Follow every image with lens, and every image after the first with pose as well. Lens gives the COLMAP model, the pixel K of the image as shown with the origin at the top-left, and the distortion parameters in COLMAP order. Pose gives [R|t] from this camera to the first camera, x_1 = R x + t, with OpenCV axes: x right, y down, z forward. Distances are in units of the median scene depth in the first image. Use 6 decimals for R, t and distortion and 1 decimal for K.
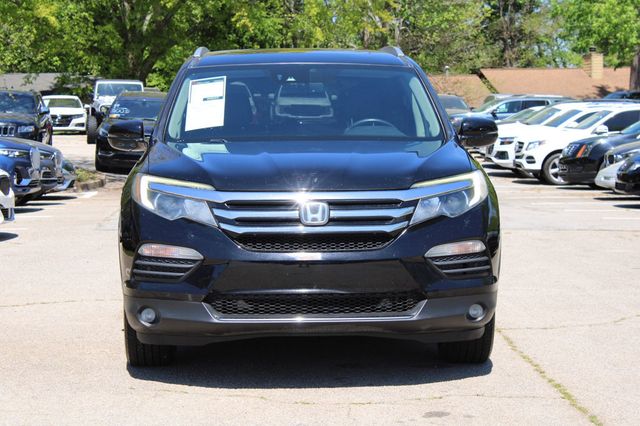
lens RADIAL K [[1627.1, 0, 320.0], [0, 1627.1, 213.0], [0, 0, 1]] dist [-0.005255, 0.061527]
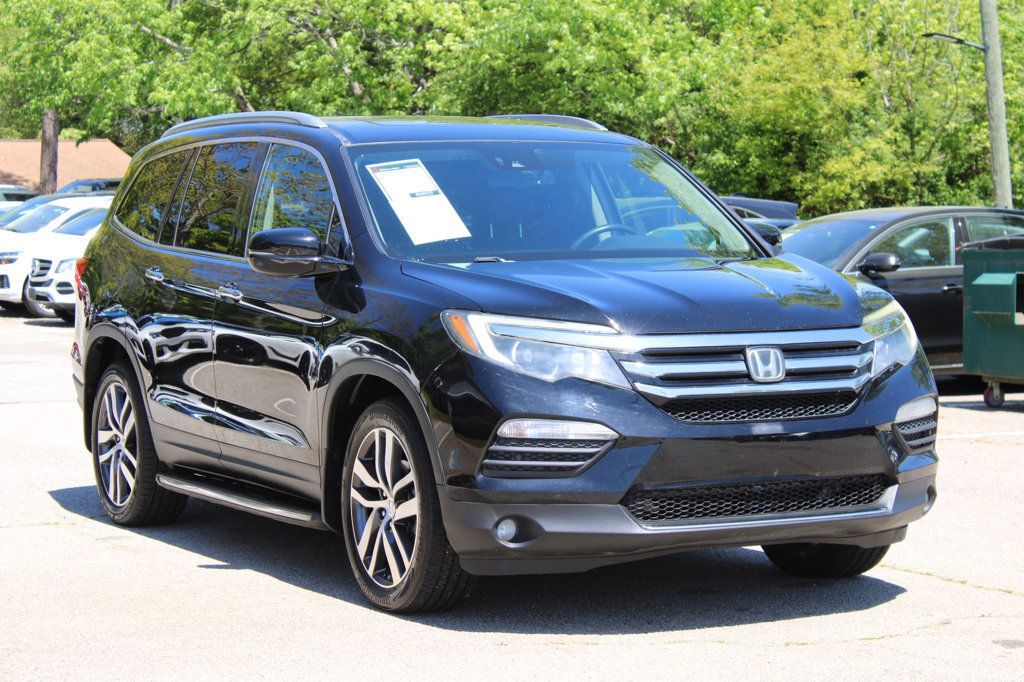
lens RADIAL K [[2603.4, 0, 512.0], [0, 2603.4, 341.0], [0, 0, 1]] dist [-0.005255, 0.061527]
pose [[0.895171, -0.022143, 0.445173, -0.570380], [0.027489, 0.999607, -0.005555, -0.006409], [-0.444875, 0.017211, 0.895427, 0.074744]]
